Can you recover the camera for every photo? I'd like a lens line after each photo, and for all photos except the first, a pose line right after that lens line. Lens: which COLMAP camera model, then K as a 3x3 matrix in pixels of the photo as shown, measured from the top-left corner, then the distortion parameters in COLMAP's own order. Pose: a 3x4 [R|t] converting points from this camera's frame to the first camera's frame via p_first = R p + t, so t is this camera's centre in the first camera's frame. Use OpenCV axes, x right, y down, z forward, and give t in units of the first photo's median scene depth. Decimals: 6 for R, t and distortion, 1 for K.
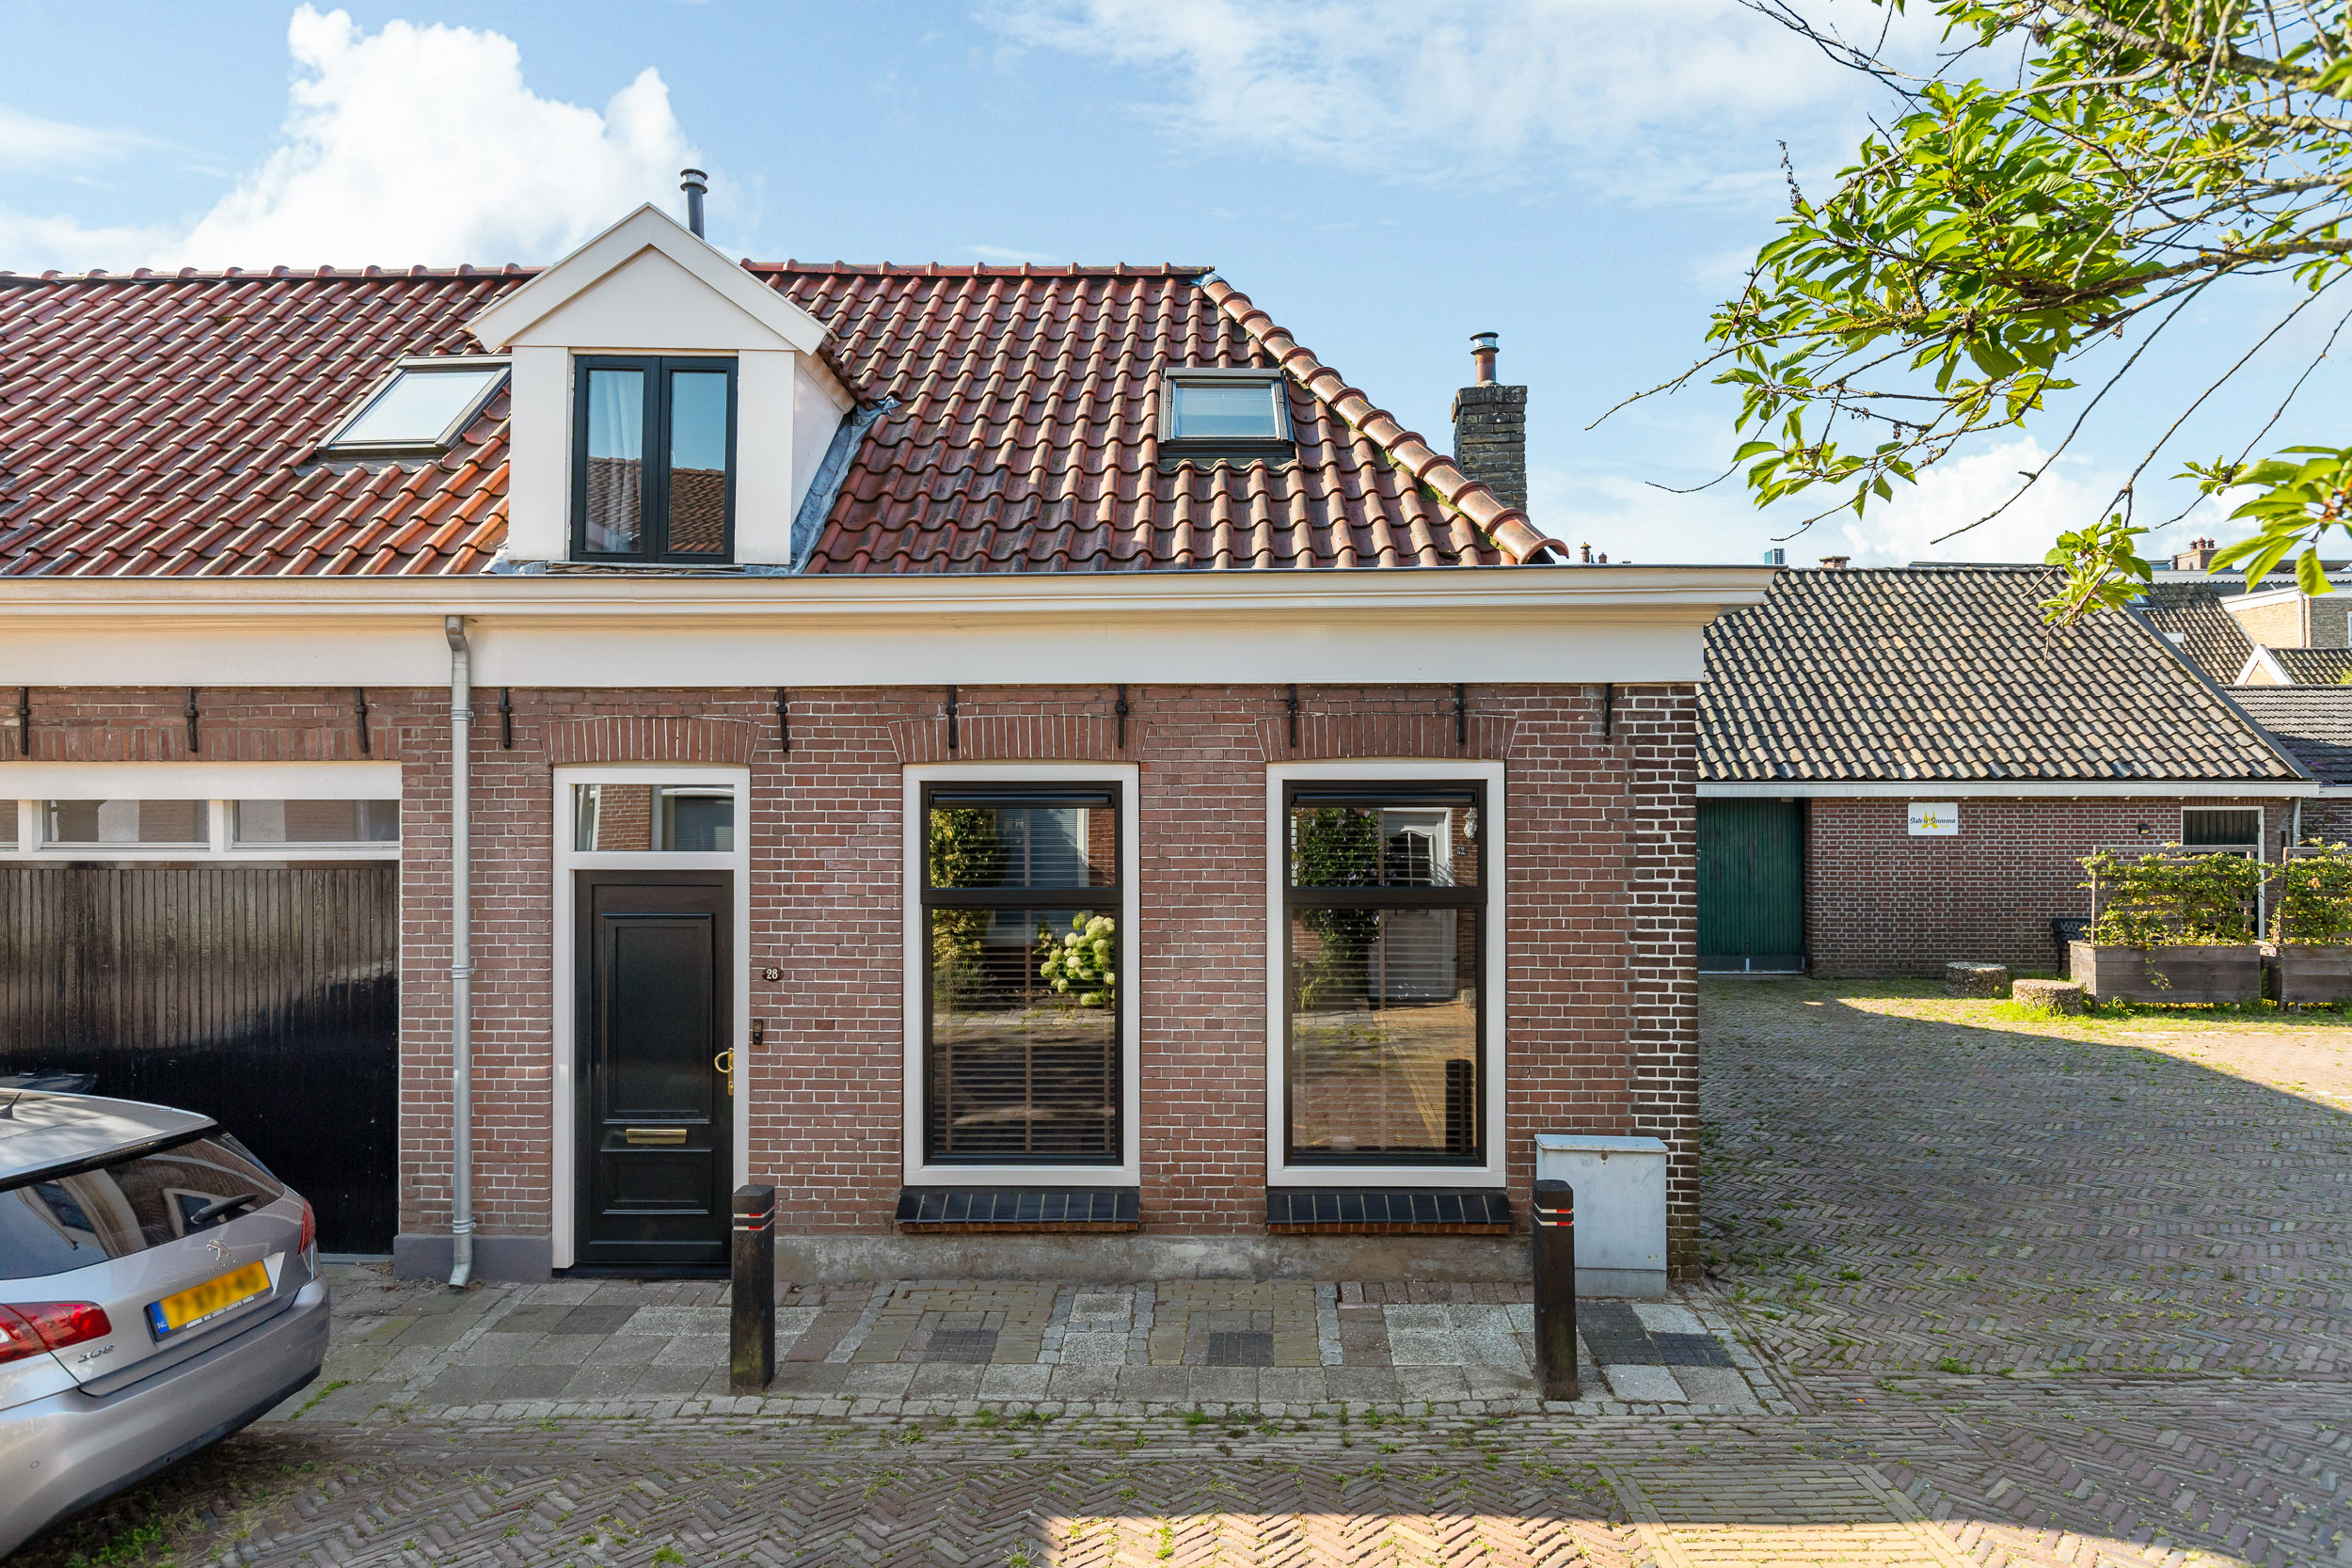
lens RADIAL K [[1271.2, 0, 1205.2], [0, 1271.2, 748.8], [0, 0, 1]] dist [0.009192, -0.005108]
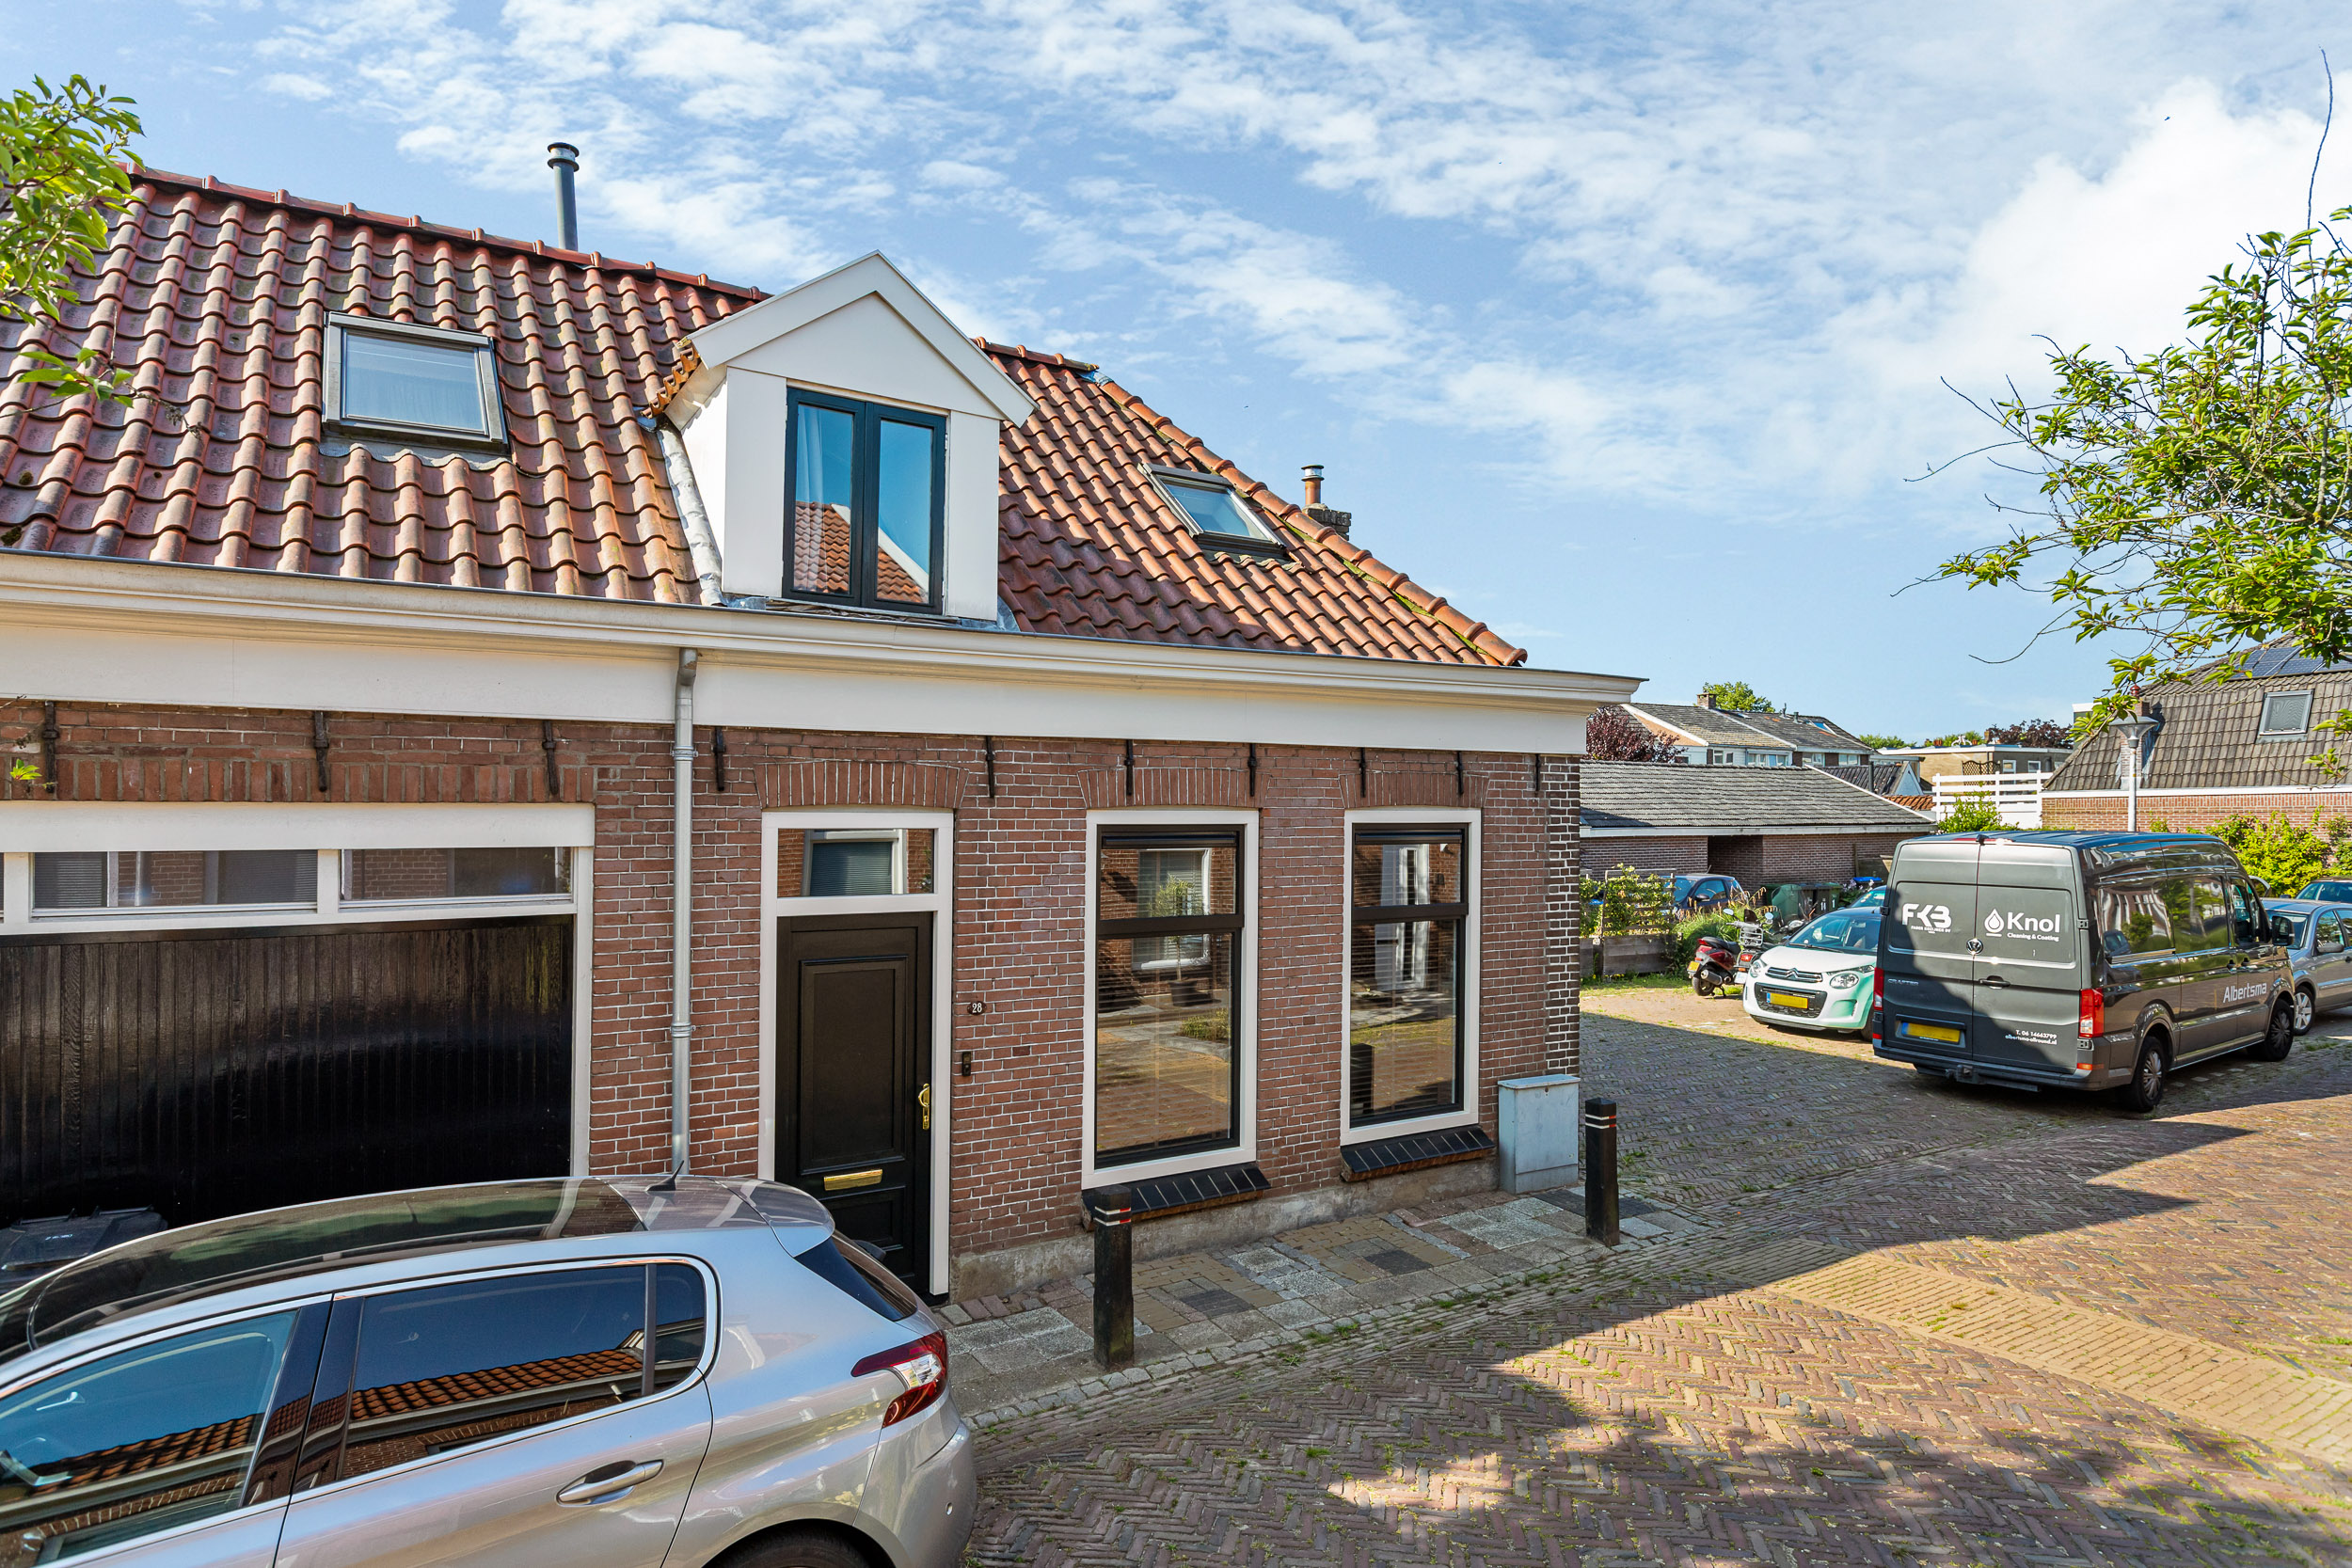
lens RADIAL K [[1271.2, 0, 1174.7], [0, 1271.2, 796.0], [0, 0, 1]] dist [0.009192, -0.005108]
pose [[0.850601, 0.009969, 0.525717, -0.757610], [-0.011532, 0.999933, -0.000304, -0.000309], [-0.525685, -0.005804, 0.850660, 0.017281]]
